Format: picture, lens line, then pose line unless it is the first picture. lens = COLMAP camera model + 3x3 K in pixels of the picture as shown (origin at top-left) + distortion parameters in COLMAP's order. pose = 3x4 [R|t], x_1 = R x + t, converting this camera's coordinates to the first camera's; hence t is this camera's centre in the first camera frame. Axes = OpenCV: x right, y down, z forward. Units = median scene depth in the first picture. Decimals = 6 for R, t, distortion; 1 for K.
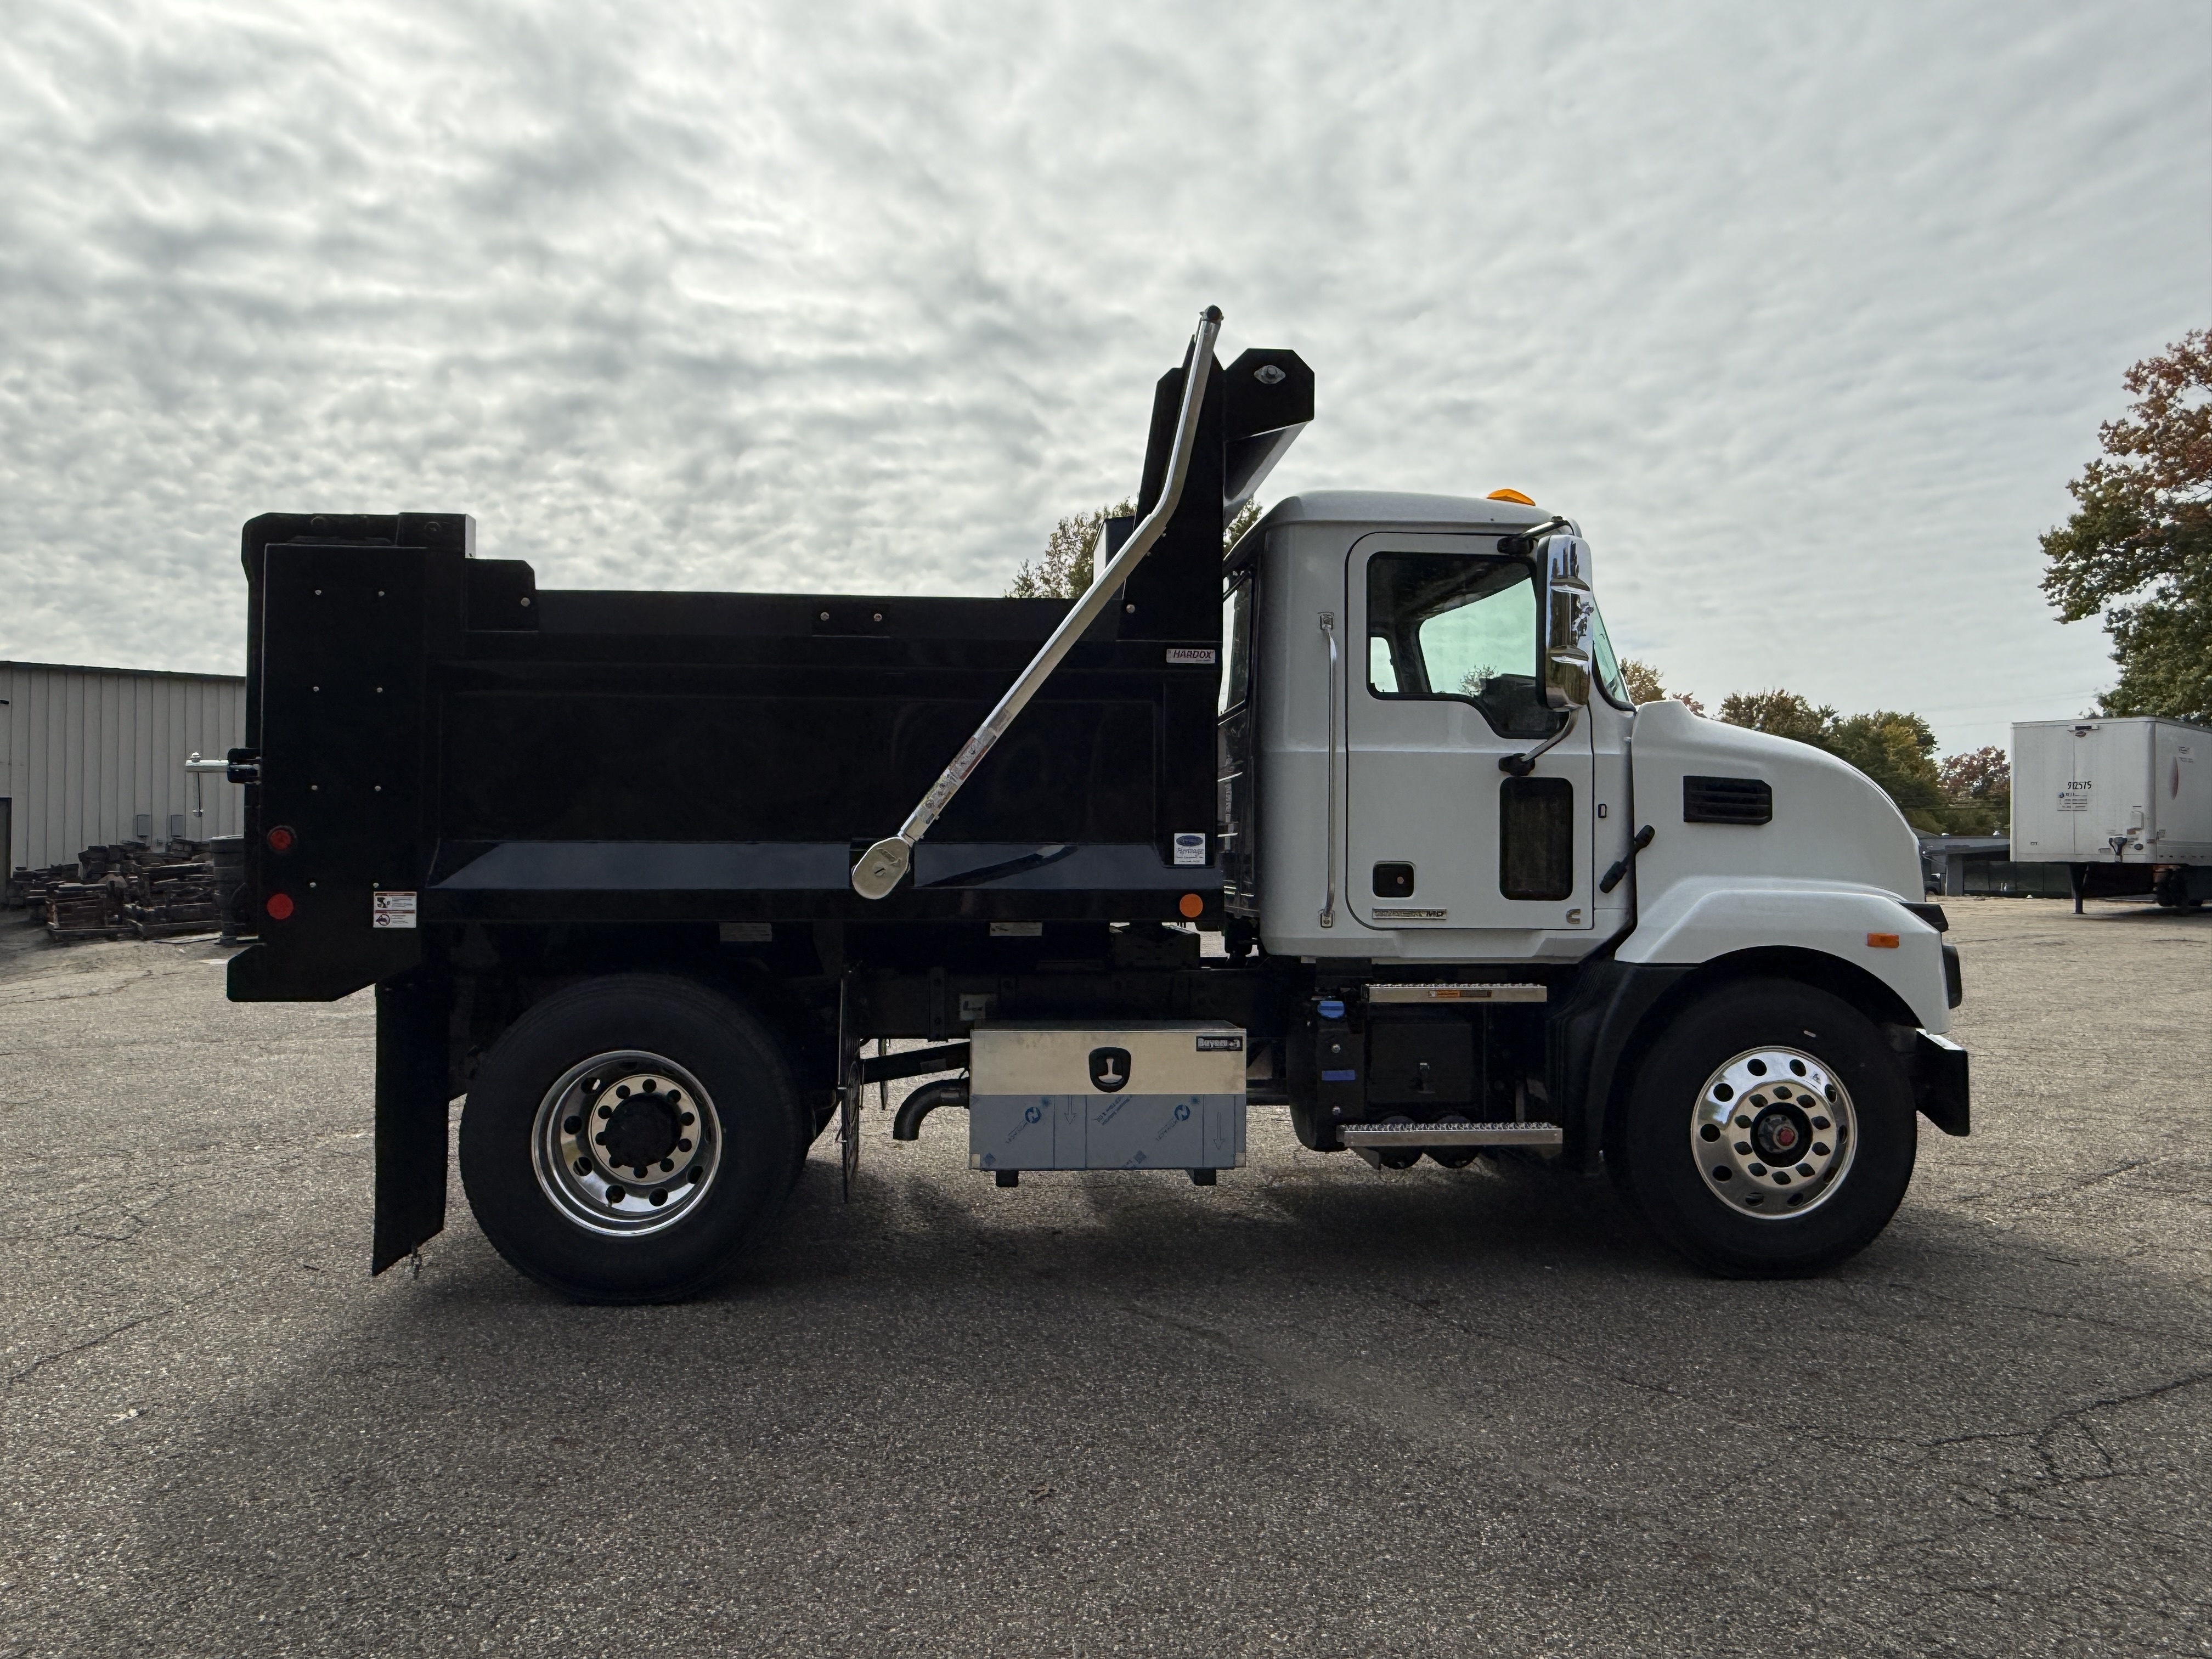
lens RADIAL K [[1541.7, 0, 1106.0], [0, 1541.7, 829.5], [0, 0, 1]] dist [-0.005626, 0.008016]
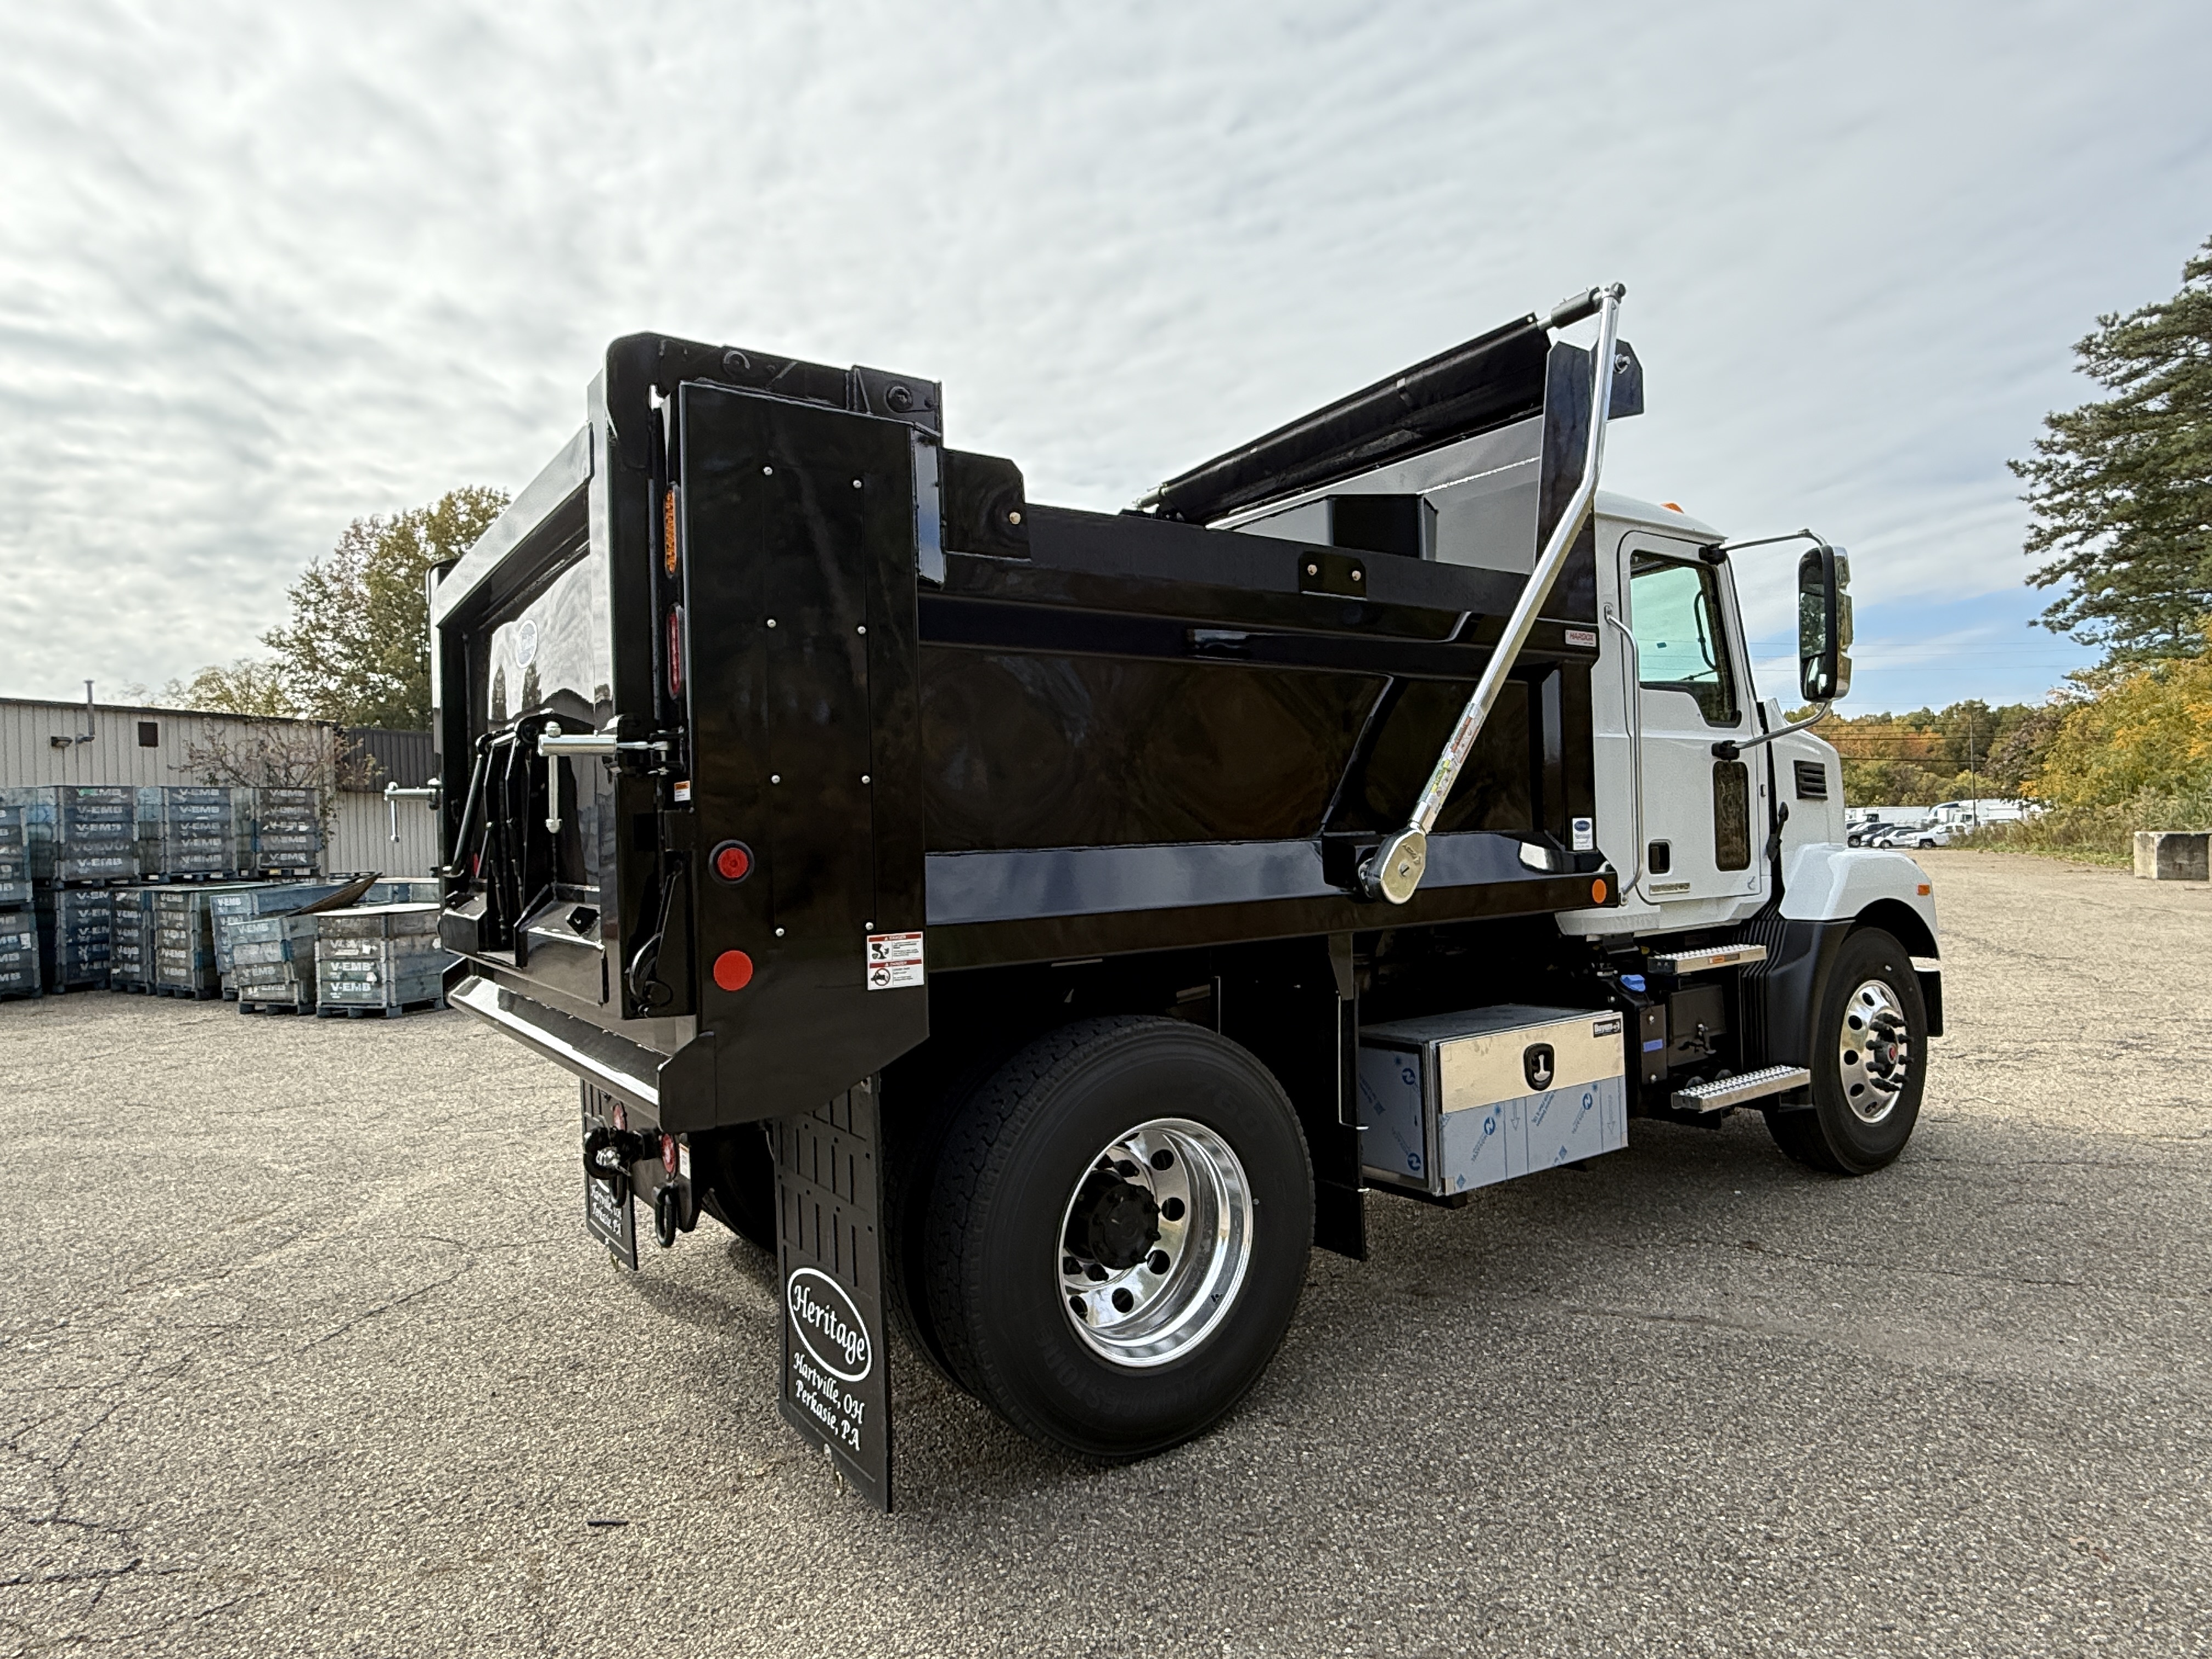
lens RADIAL K [[1266.4, 0, 1118.3], [0, 1266.4, 842.6], [0, 0, 1]] dist [0.000275, 0.001583]
pose [[0.860500, -0.033098, 0.508375, -0.598087], [0.021643, 0.999361, 0.028429, -0.011058], [-0.508991, -0.013460, 0.860667, 0.444278]]
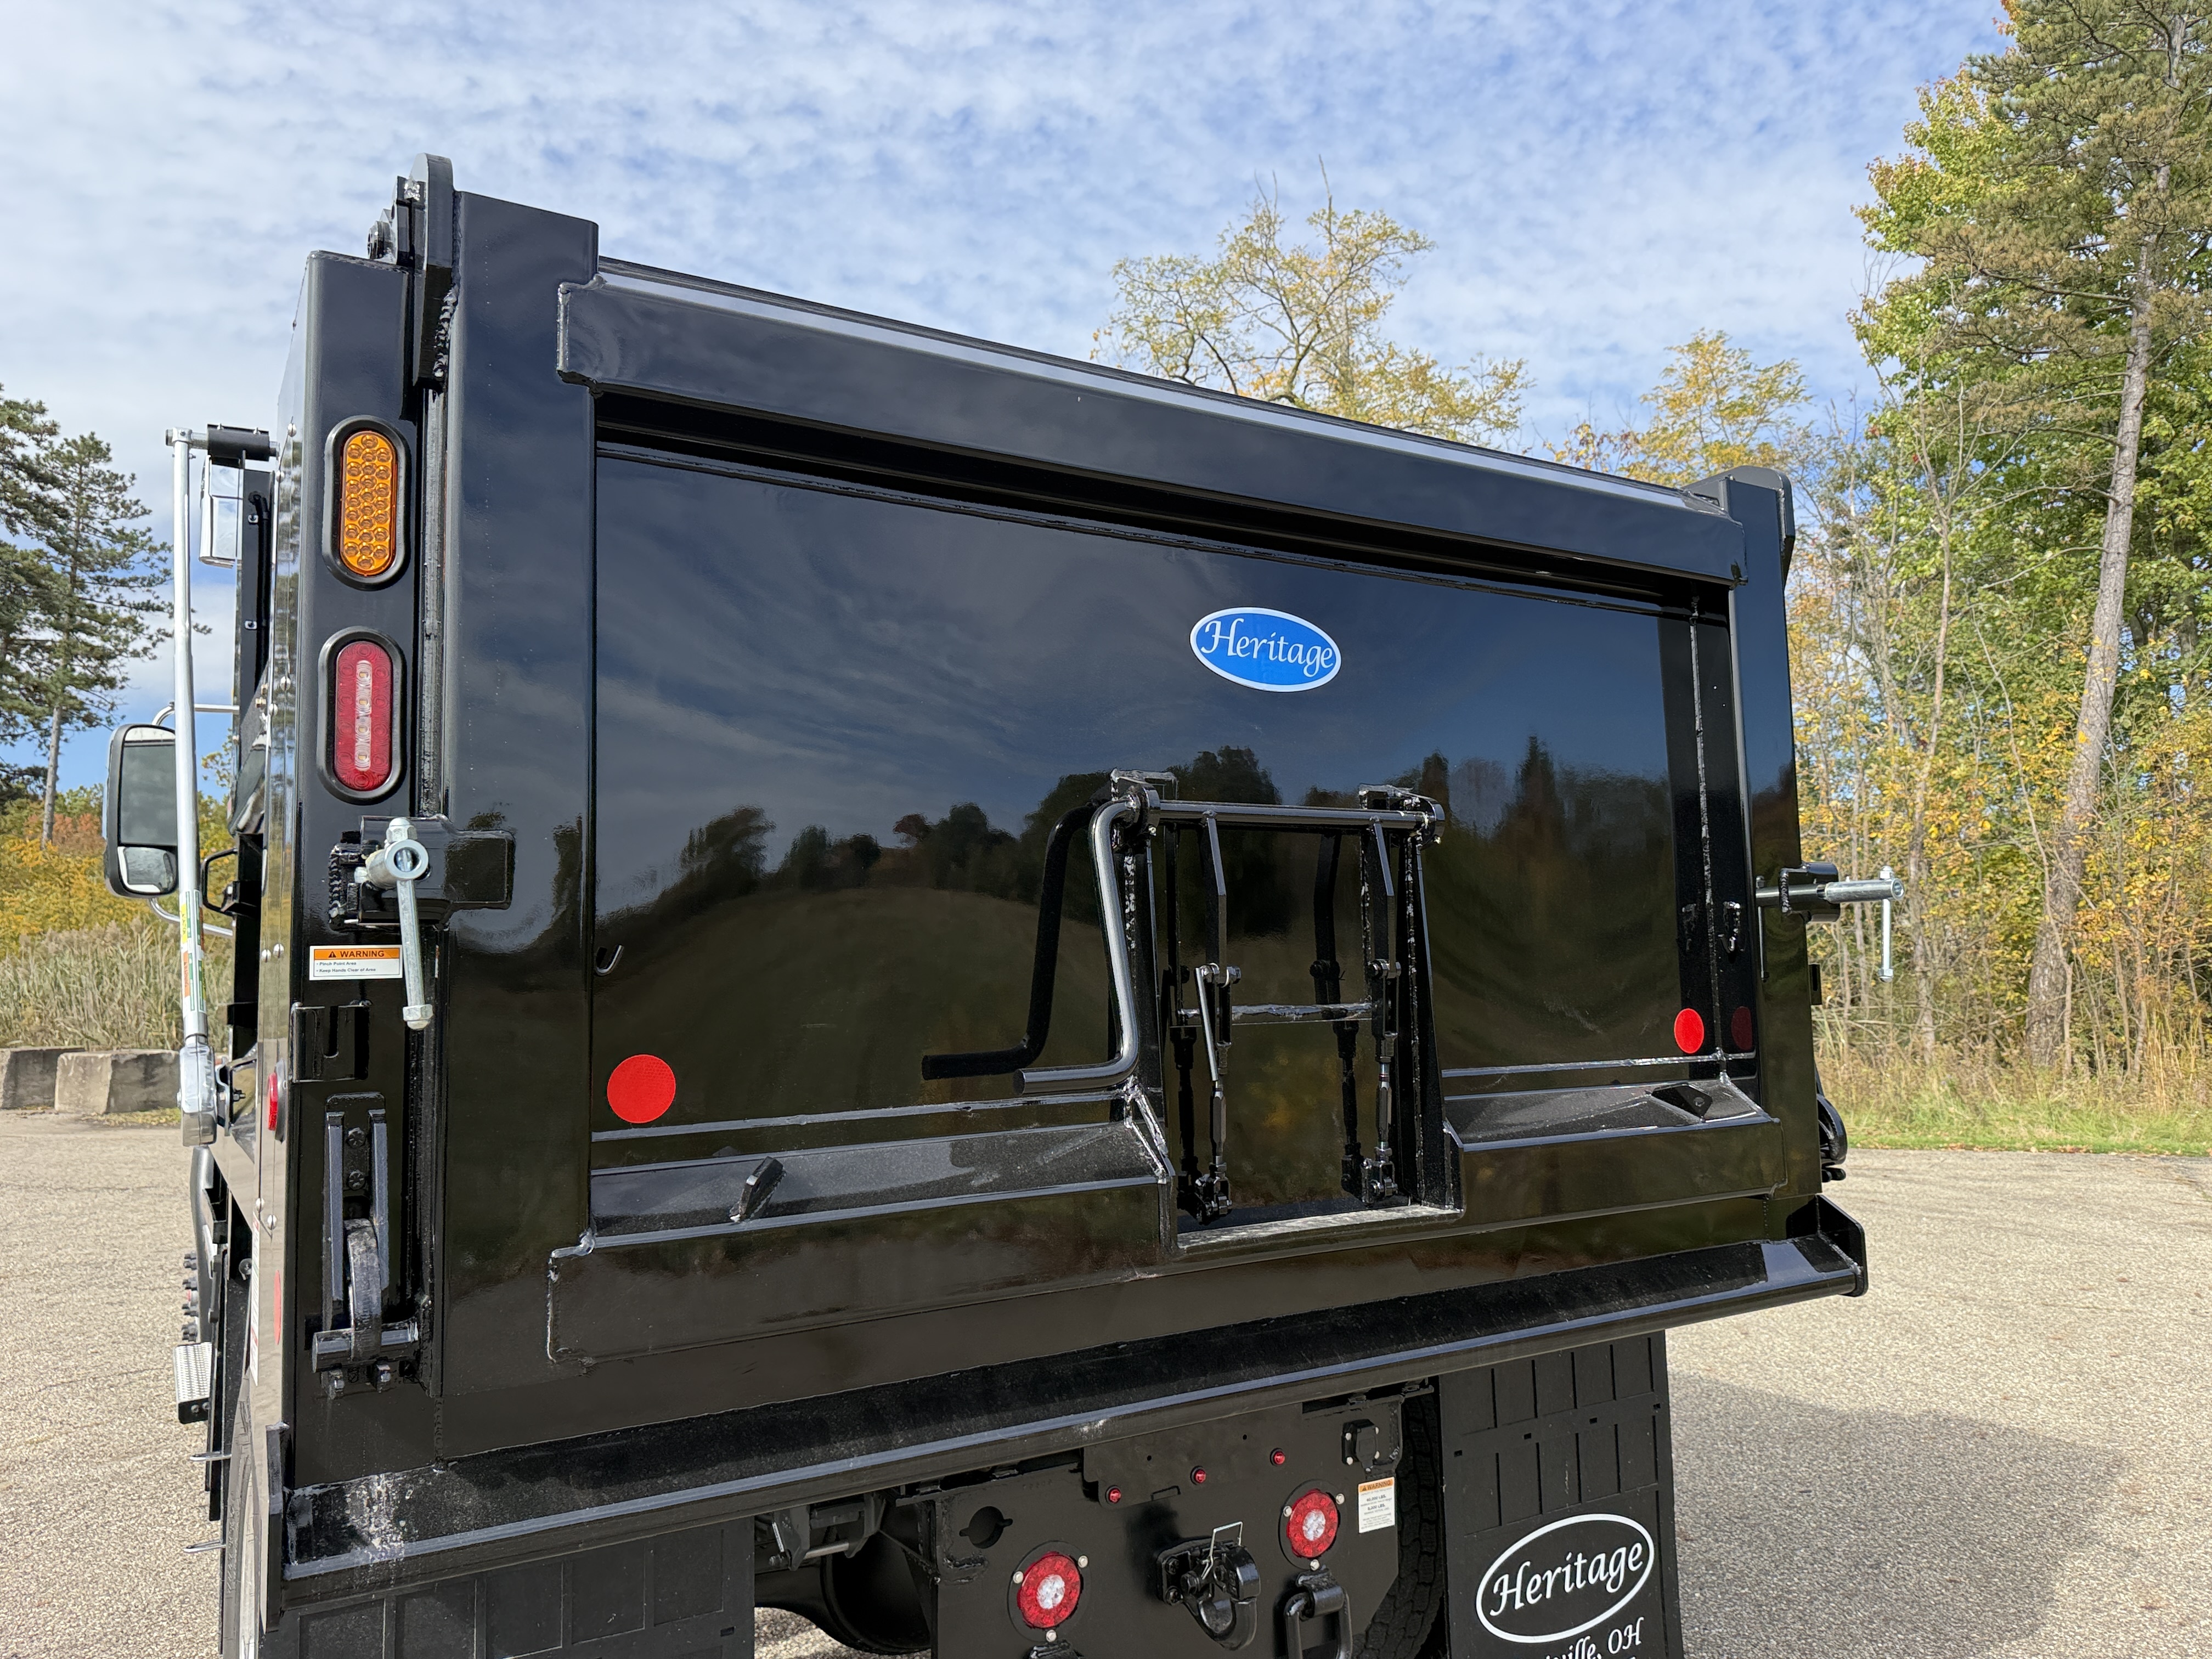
lens RADIAL K [[1539.2, 0, 1095.0], [0, 1539.2, 837.2], [0, 0, 1]] dist [0.079203, -0.137270]
pose [[-0.427339, 0.090093, 0.899591, -0.899981], [0.002568, 0.995140, -0.098442, -0.004792], [-0.904088, -0.039758, -0.425493, 1.392596]]
